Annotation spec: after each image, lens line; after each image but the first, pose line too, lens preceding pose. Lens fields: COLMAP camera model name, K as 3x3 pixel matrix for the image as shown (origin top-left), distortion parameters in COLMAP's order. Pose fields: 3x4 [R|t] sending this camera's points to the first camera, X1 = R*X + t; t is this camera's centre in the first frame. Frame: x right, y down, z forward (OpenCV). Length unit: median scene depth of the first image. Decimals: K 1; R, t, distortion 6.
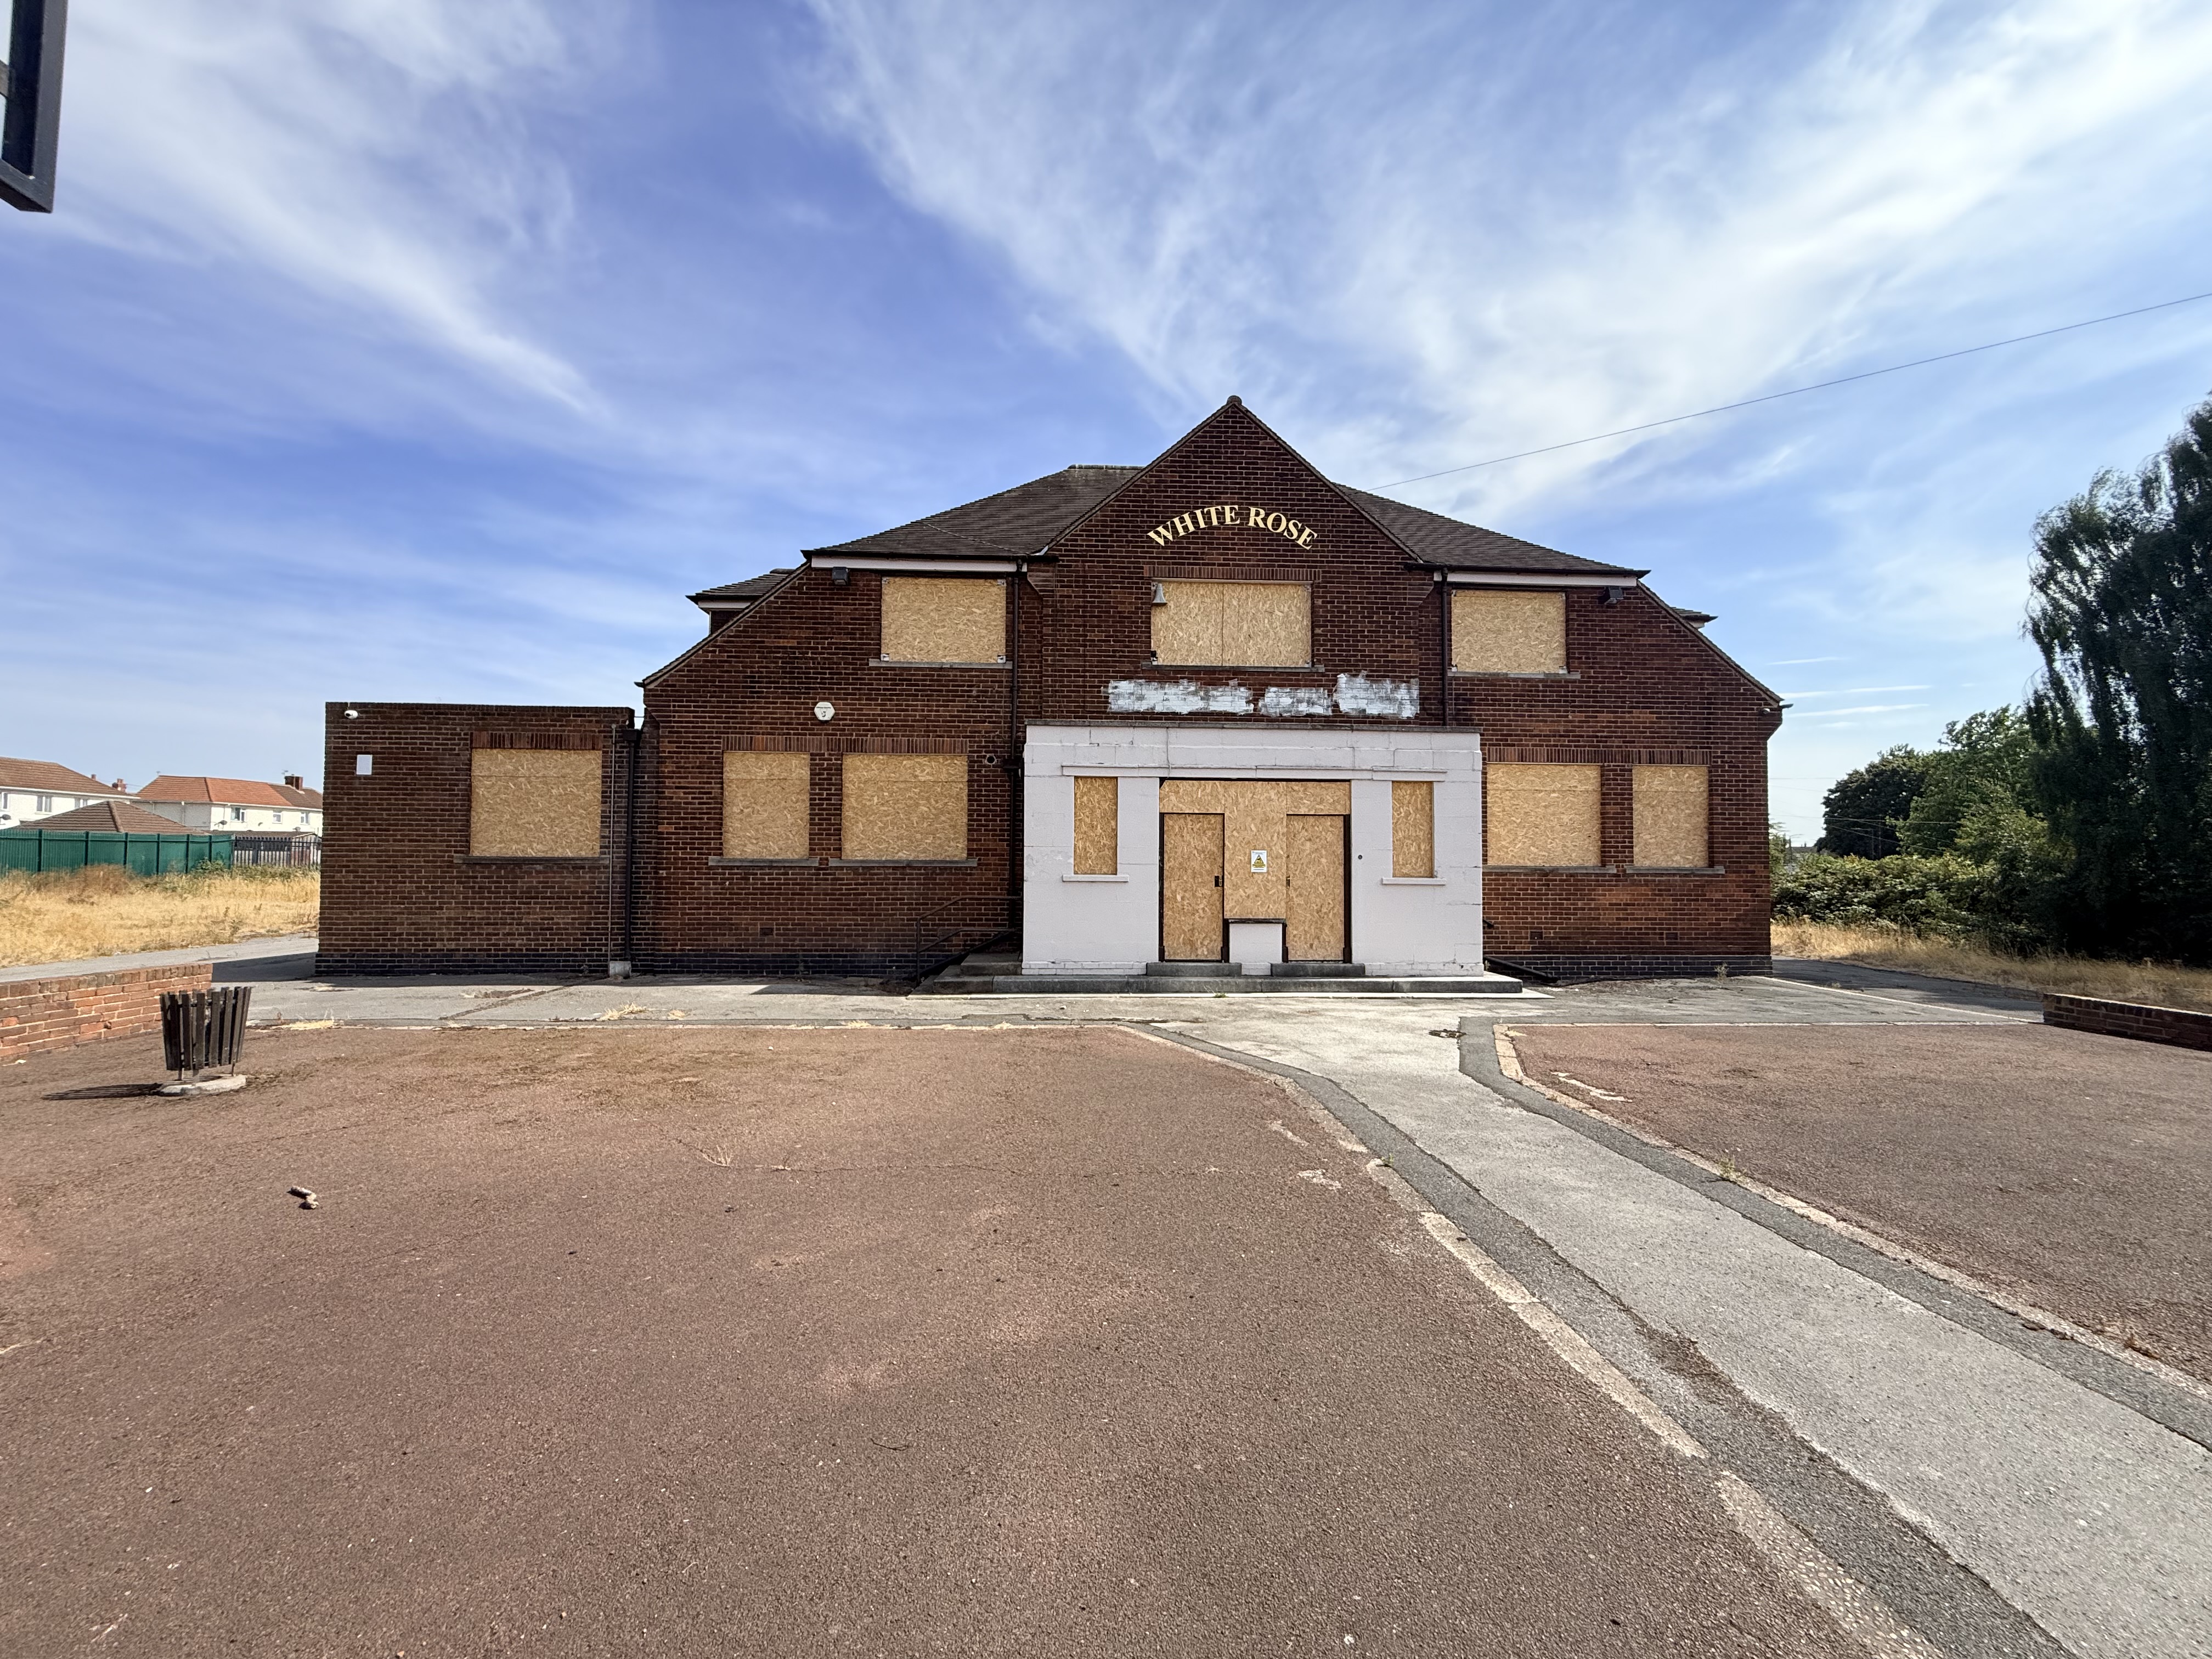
lens RADIAL K [[881.5, 0, 1098.6], [0, 881.5, 836.8], [0, 0, 1]] dist [0.001551, 0.000189]
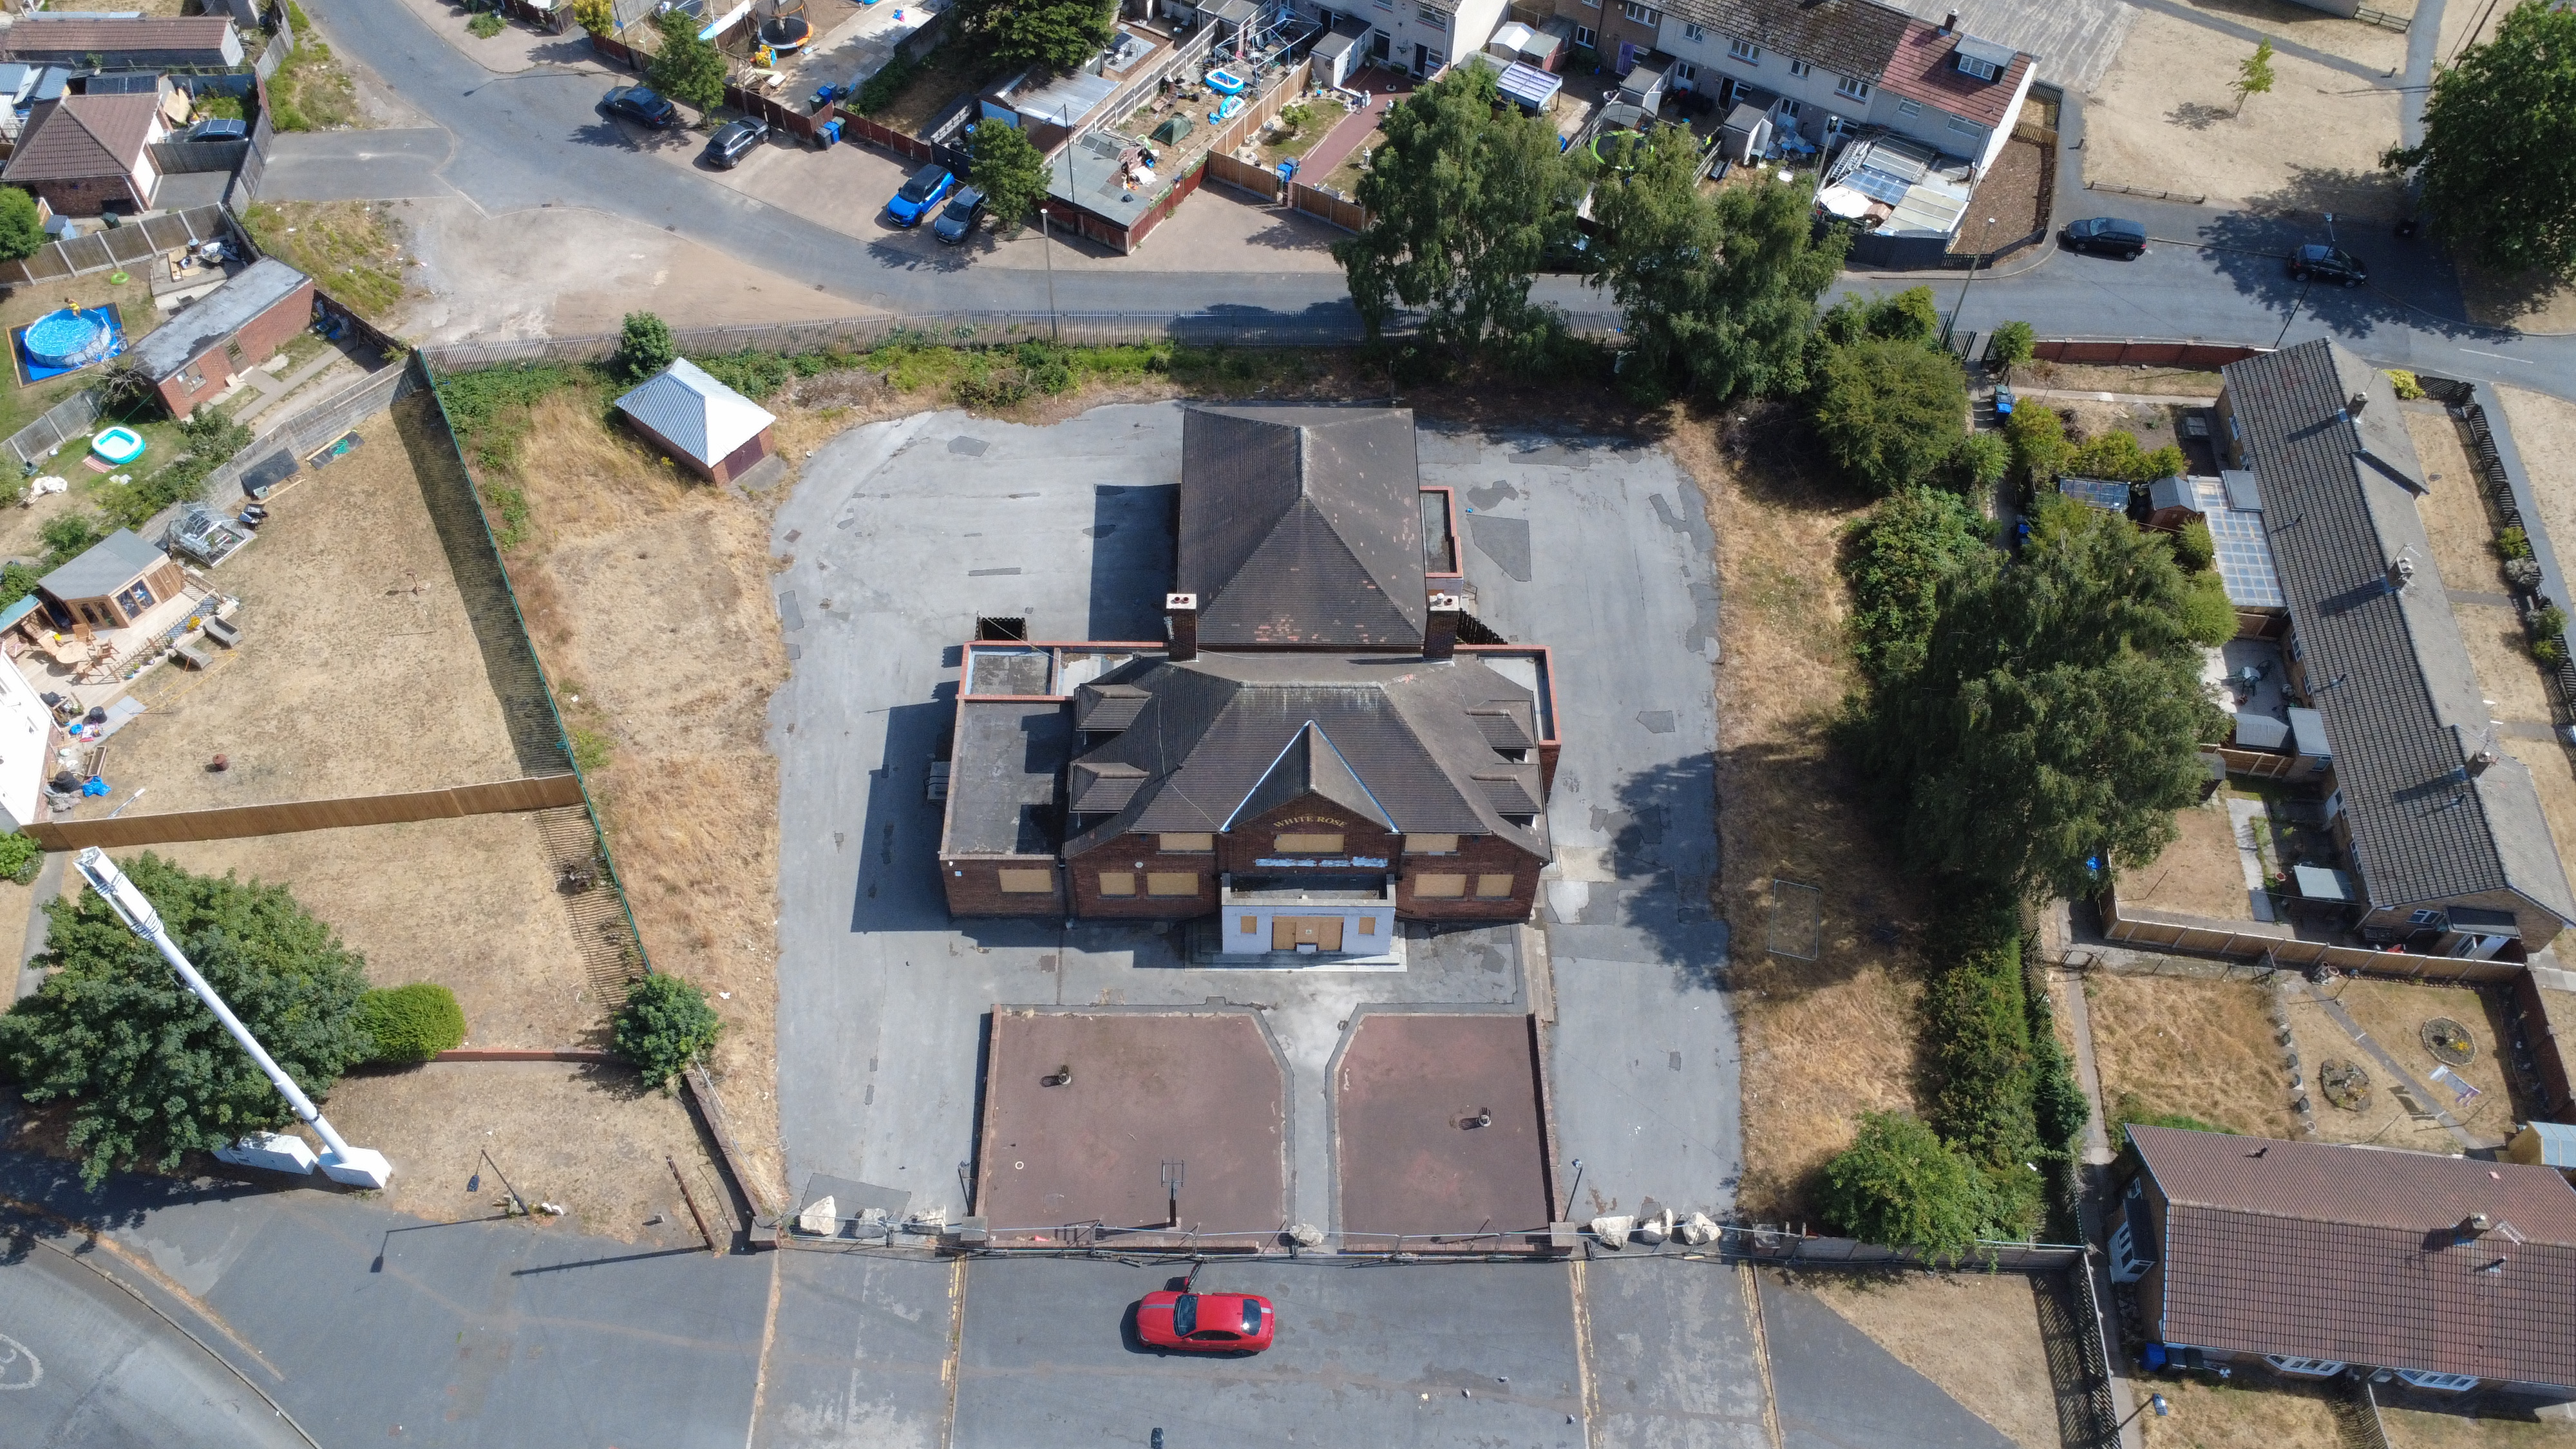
lens RADIAL K [[1938.9, 0, 1286.9], [0, 1938.9, 737.5], [0, 0, 1]] dist [0.009716, -0.008364]
pose [[0.998939, 0.043024, -0.016422, 0.168363], [-0.011597, 0.580129, 0.814442, -4.659880], [0.044568, -0.813387, 0.580013, -1.781417]]
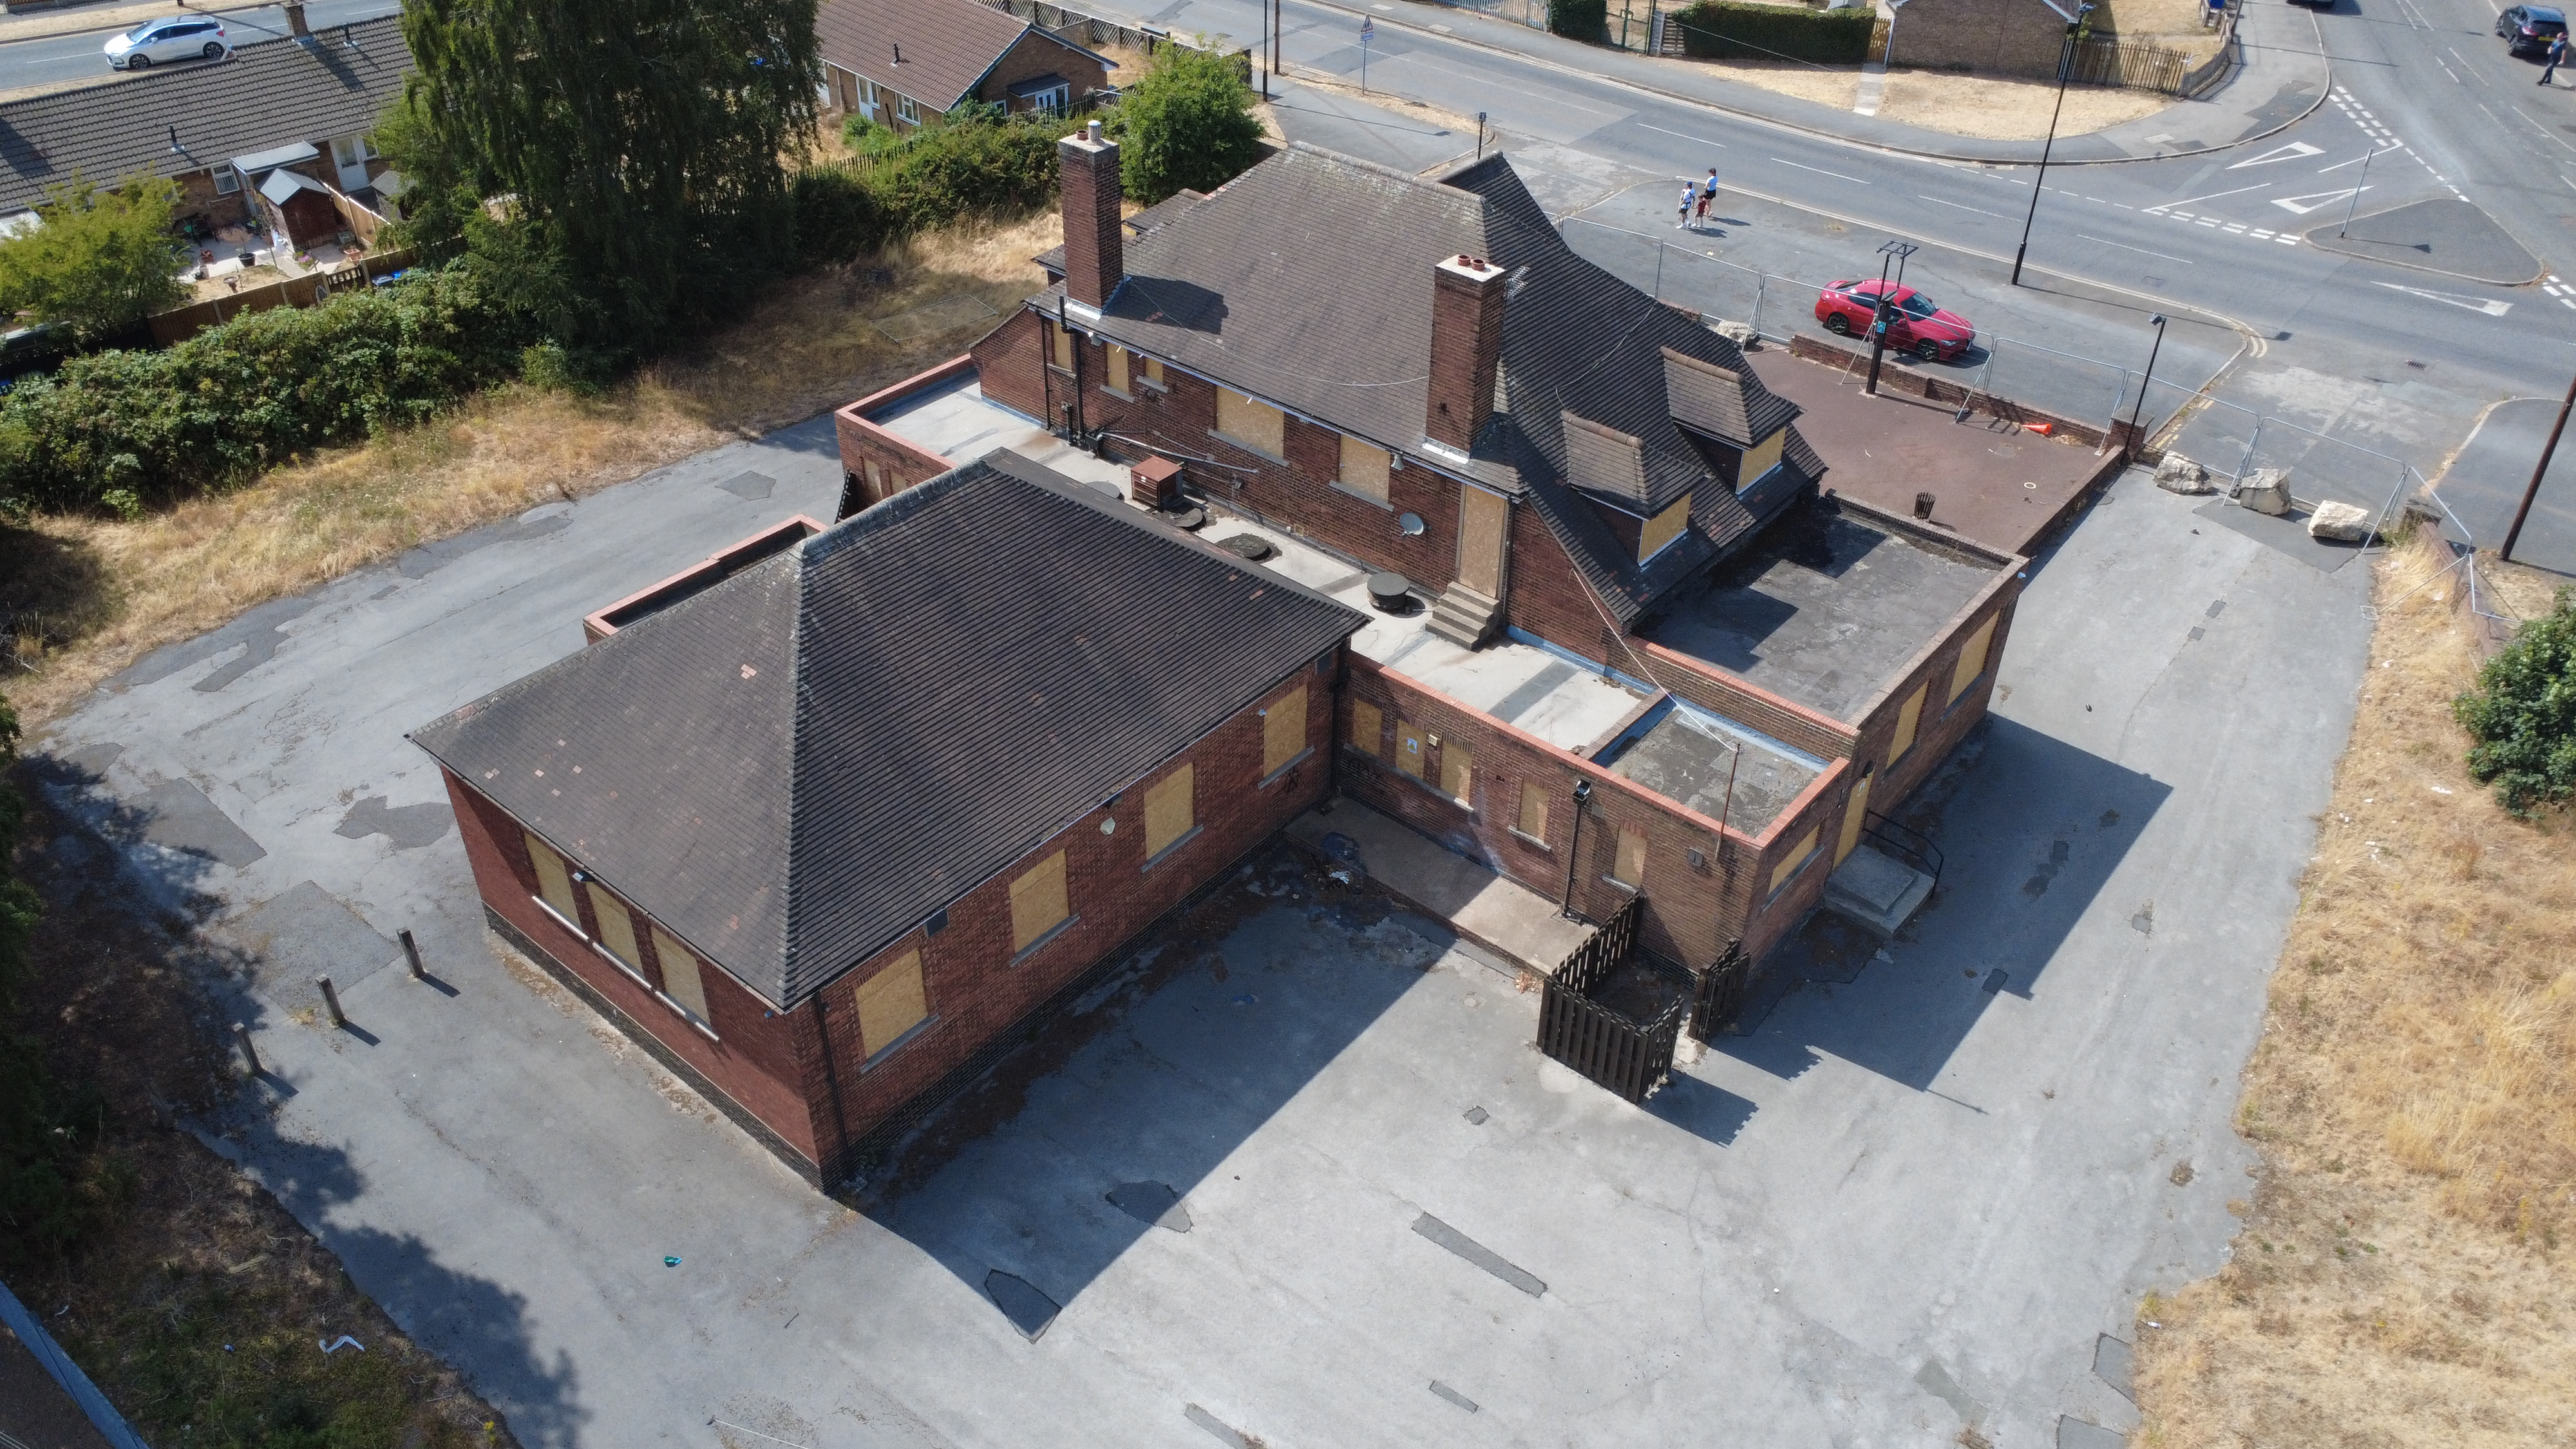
lens RADIAL K [[1938.9, 0, 1281.3], [0, 1938.9, 726.2], [0, 0, 1]] dist [0.009716, -0.008364]
pose [[-0.729549, -0.418232, 0.541147, -1.698710], [-0.043527, 0.818022, 0.573537, -1.544355], [-0.682542, 0.394869, -0.614992, 3.587785]]
